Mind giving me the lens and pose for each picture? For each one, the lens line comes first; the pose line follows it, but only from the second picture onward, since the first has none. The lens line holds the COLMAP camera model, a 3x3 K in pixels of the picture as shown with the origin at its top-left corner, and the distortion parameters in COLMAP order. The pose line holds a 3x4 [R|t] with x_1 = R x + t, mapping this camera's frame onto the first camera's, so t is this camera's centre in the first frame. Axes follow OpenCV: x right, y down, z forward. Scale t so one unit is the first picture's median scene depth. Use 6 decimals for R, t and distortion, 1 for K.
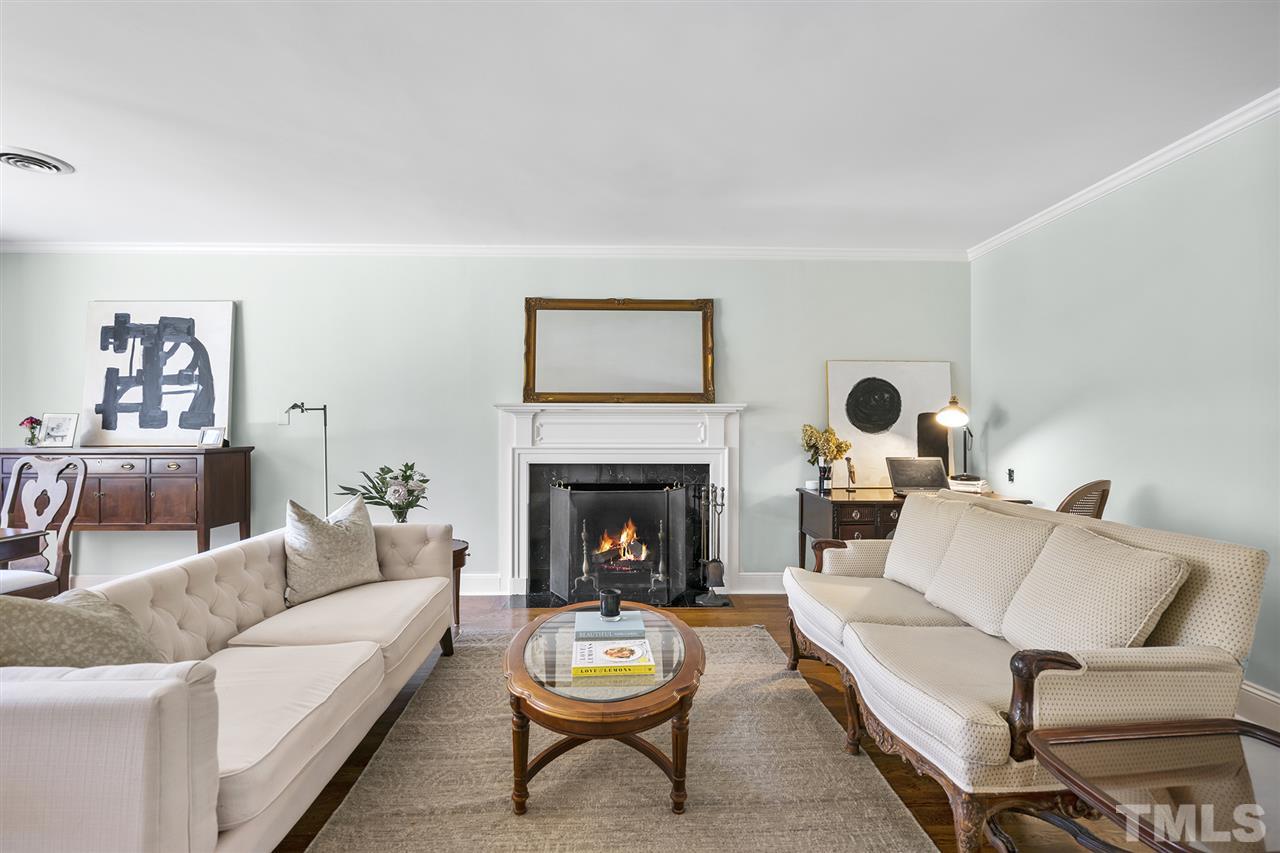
lens RADIAL K [[581.6, 0, 637.5], [0, 581.6, 425.6], [0, 0, 1]] dist [-0.002442, 0.003201]
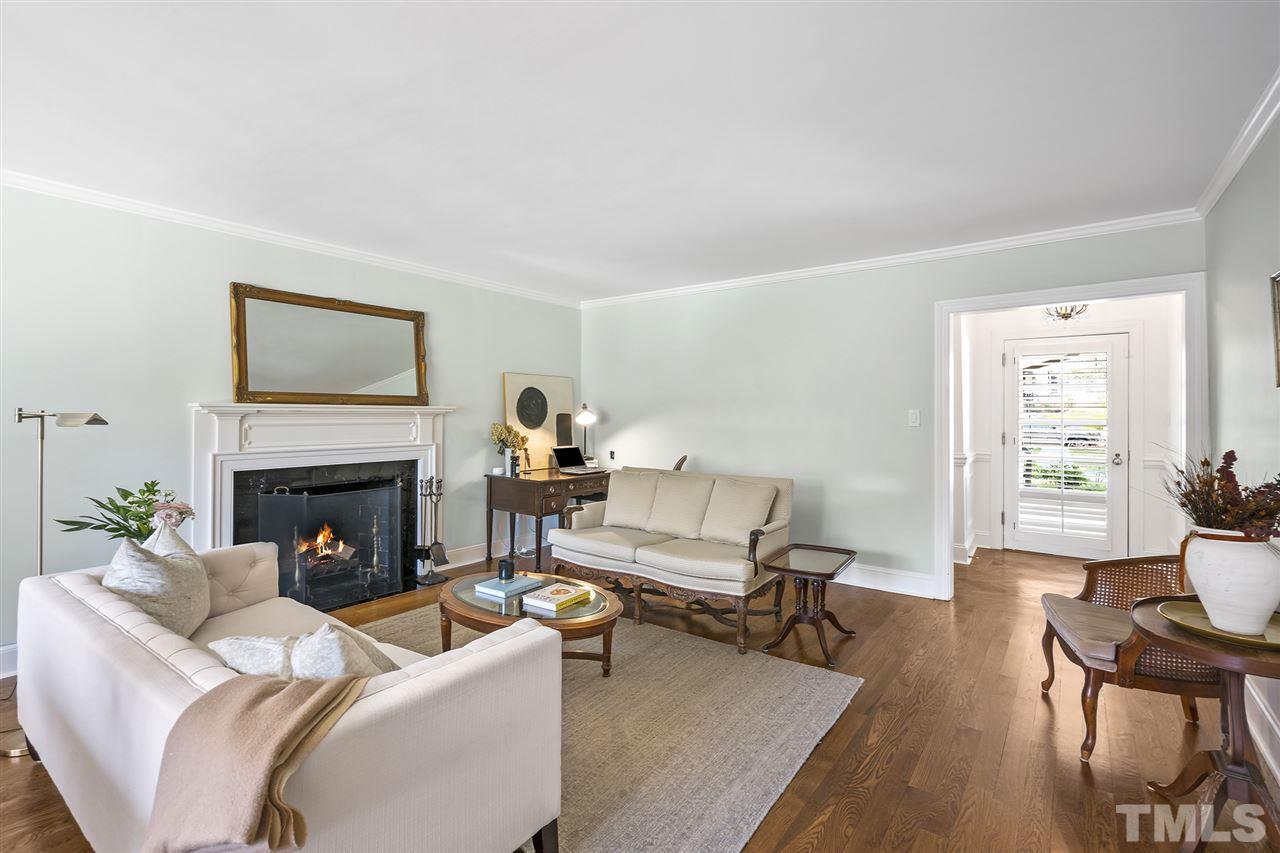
lens RADIAL K [[581.6, 0, 642.8], [0, 581.6, 419.8], [0, 0, 1]] dist [-0.002442, 0.003201]
pose [[0.619230, -0.007286, 0.785176, -0.496079], [-0.009745, 0.999809, 0.016963, -0.033752], [-0.785149, -0.018156, 0.619041, -0.030228]]
